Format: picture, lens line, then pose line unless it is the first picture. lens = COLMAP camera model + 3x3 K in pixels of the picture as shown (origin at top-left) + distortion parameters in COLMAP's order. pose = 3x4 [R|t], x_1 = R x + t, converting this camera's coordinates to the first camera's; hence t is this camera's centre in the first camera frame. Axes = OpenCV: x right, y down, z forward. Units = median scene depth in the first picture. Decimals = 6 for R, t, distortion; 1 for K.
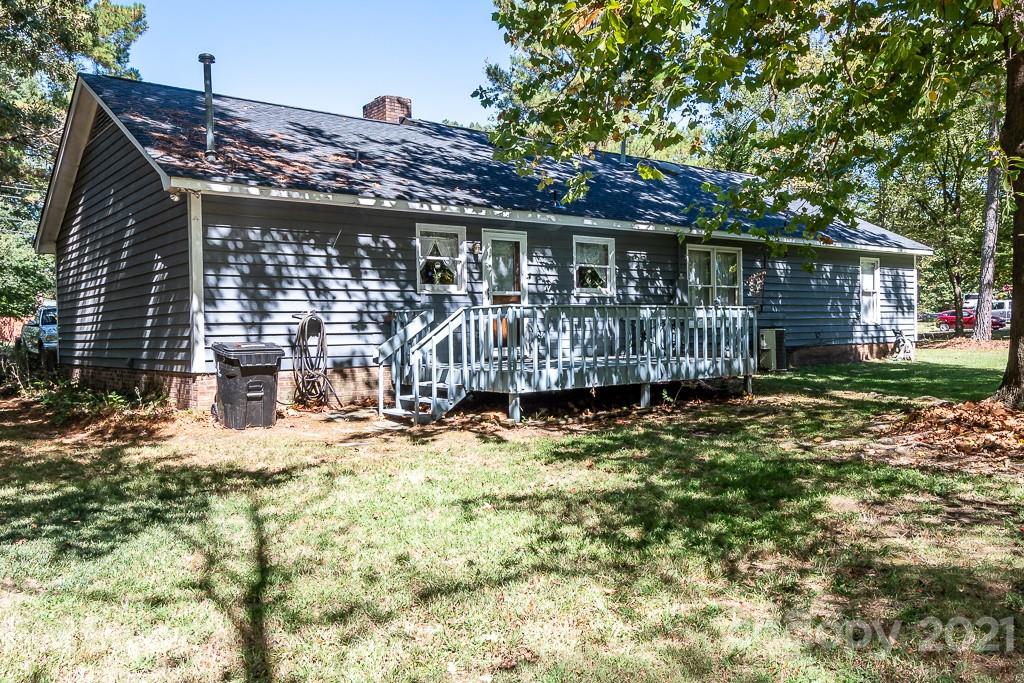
lens RADIAL K [[850.9, 0, 514.1], [0, 850.9, 341.4], [0, 0, 1]] dist [-0.032067, -0.009691]
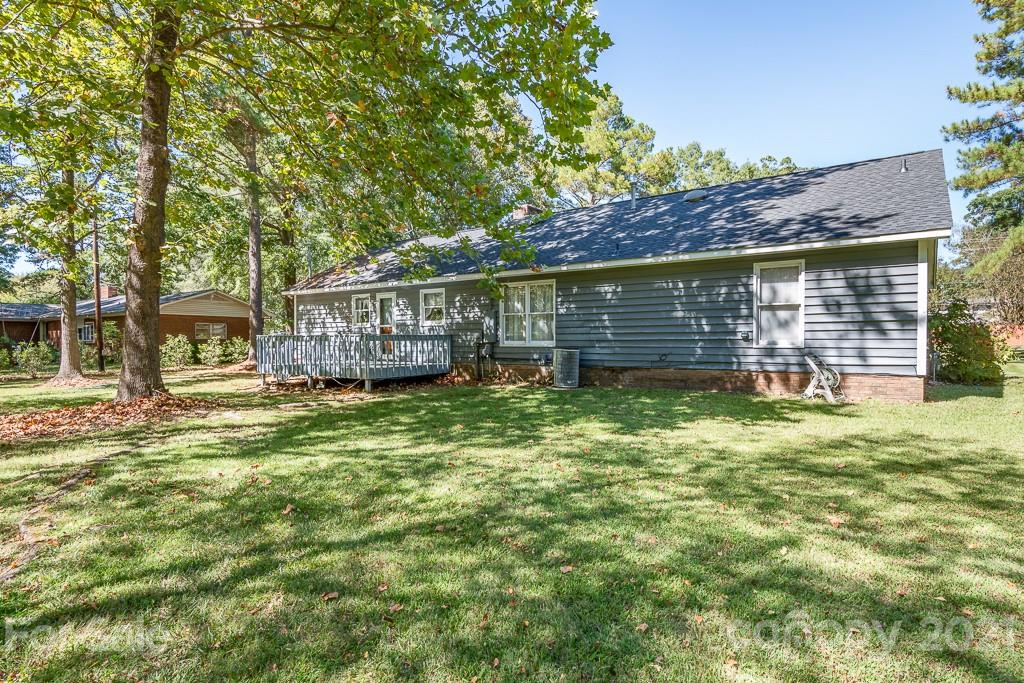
lens RADIAL K [[561.1, 0, 513.7], [0, 561.1, 342.4], [0, 0, 1]] dist [-0.003629, -0.000273]
pose [[0.279697, 0.016715, -0.959943, 1.472902], [-0.014311, 0.999810, 0.013239, -0.046664], [0.959982, 0.010035, 0.279883, 1.069654]]
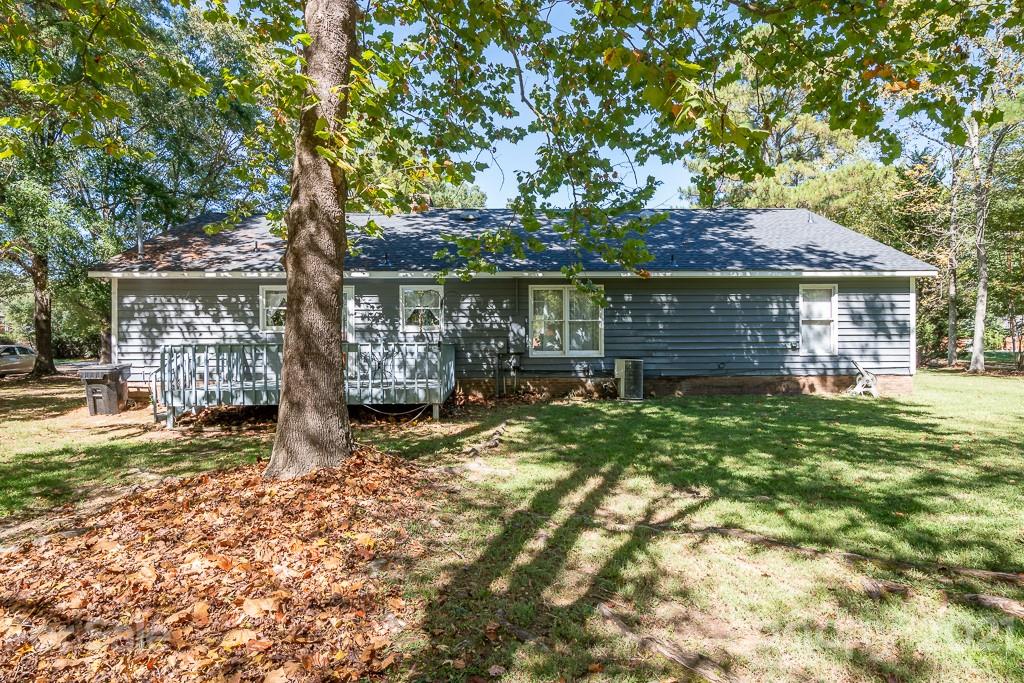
lens RADIAL K [[561.1, 0, 510.9], [0, 561.1, 344.1], [0, 0, 1]] dist [-0.003629, -0.000273]
pose [[0.808209, 0.004586, -0.588878, 0.885040], [-0.013947, 0.999838, -0.011356, -0.033419], [0.588731, 0.017392, 0.808142, 0.497468]]
